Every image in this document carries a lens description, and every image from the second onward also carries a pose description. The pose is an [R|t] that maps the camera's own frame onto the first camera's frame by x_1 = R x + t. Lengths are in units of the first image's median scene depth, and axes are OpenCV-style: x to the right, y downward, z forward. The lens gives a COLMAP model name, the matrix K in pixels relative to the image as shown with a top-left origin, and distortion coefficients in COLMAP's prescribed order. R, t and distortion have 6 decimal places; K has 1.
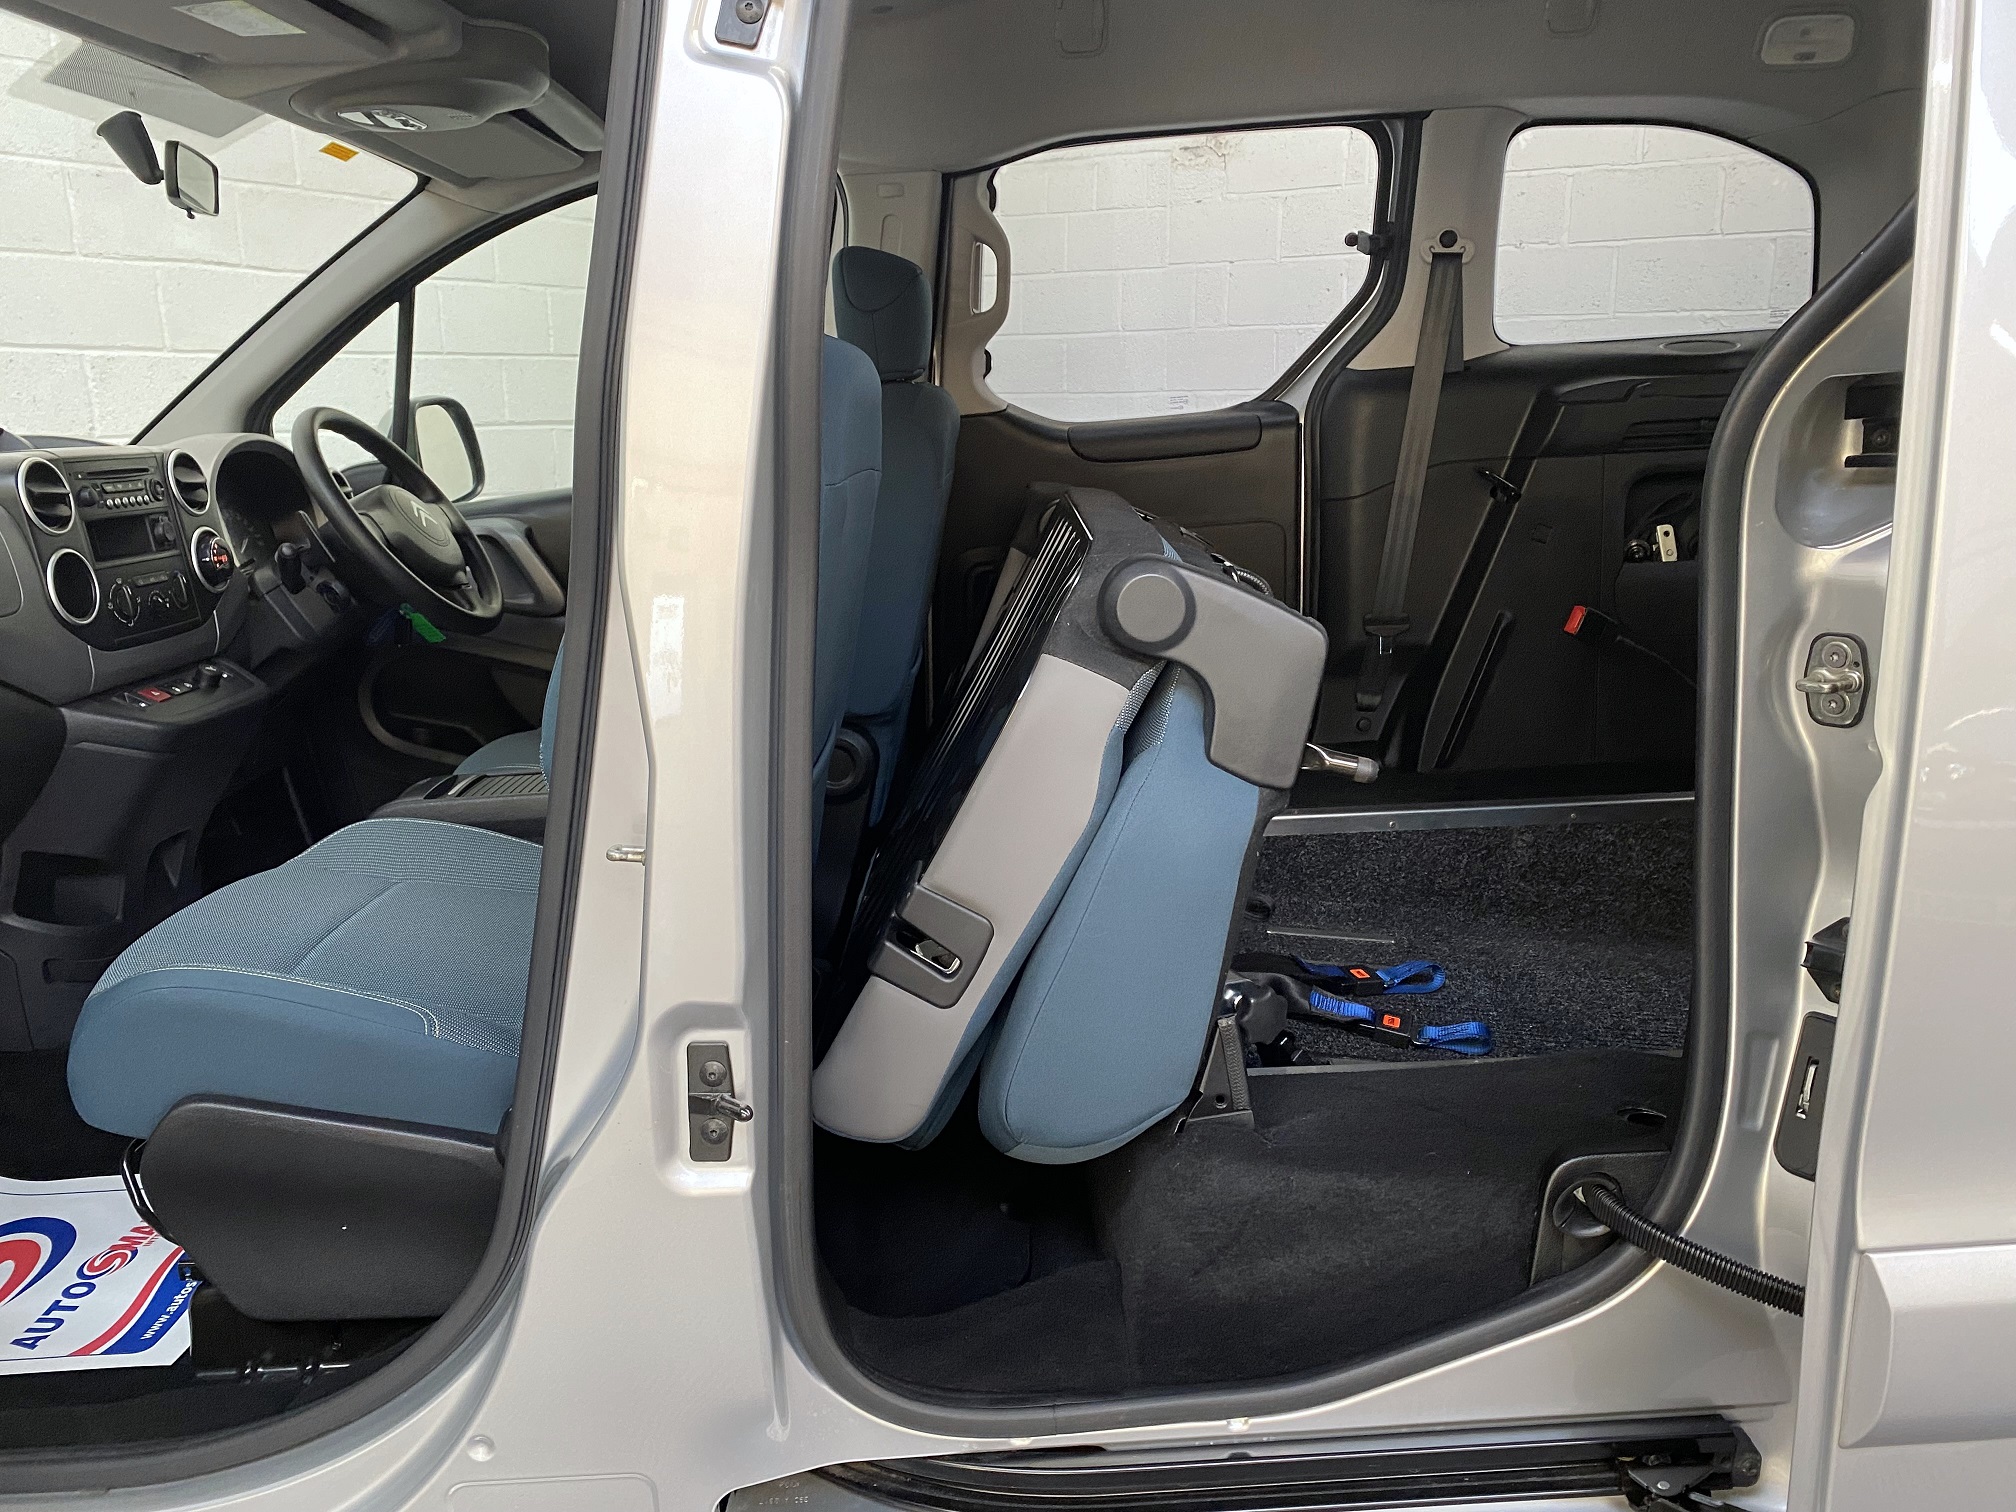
lens RADIAL K [[1554.0, 0, 1002.7], [0, 1554.0, 736.8], [0, 0, 1]] dist [0.041680, -0.033091]
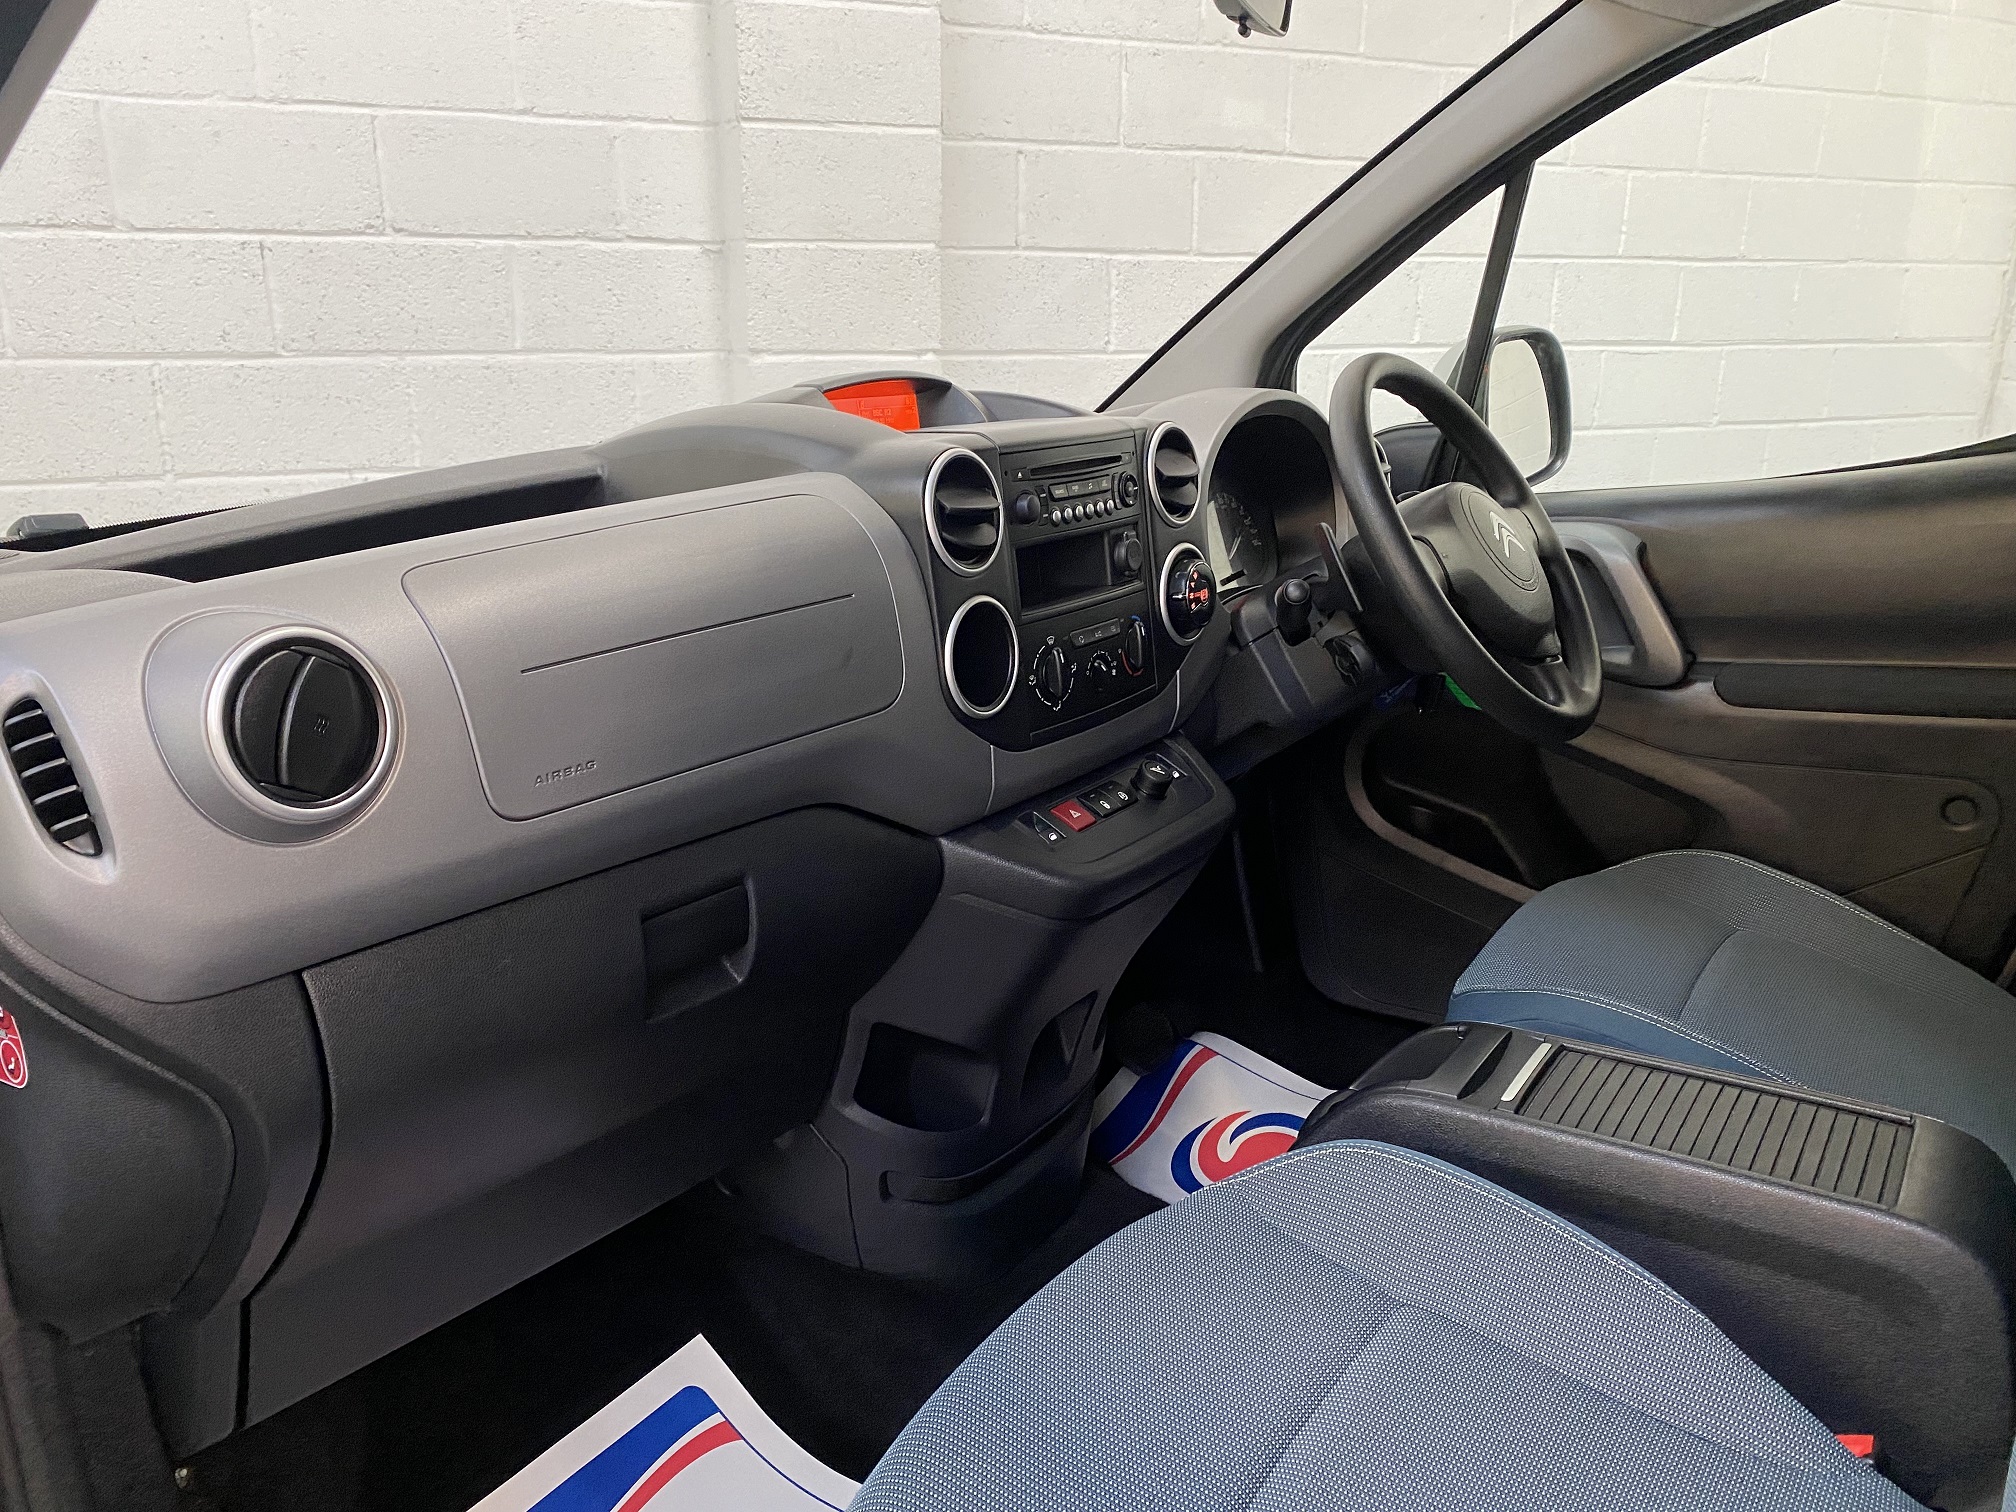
lens RADIAL K [[1554.0, 0, 999.8], [0, 1554.0, 723.3], [0, 0, 1]] dist [0.041680, -0.033091]
pose [[0.824882, 0.167954, -0.539779, -0.231540], [-0.137692, 0.985781, 0.096310, -0.123879], [0.548280, -0.005121, 0.836279, 0.457387]]
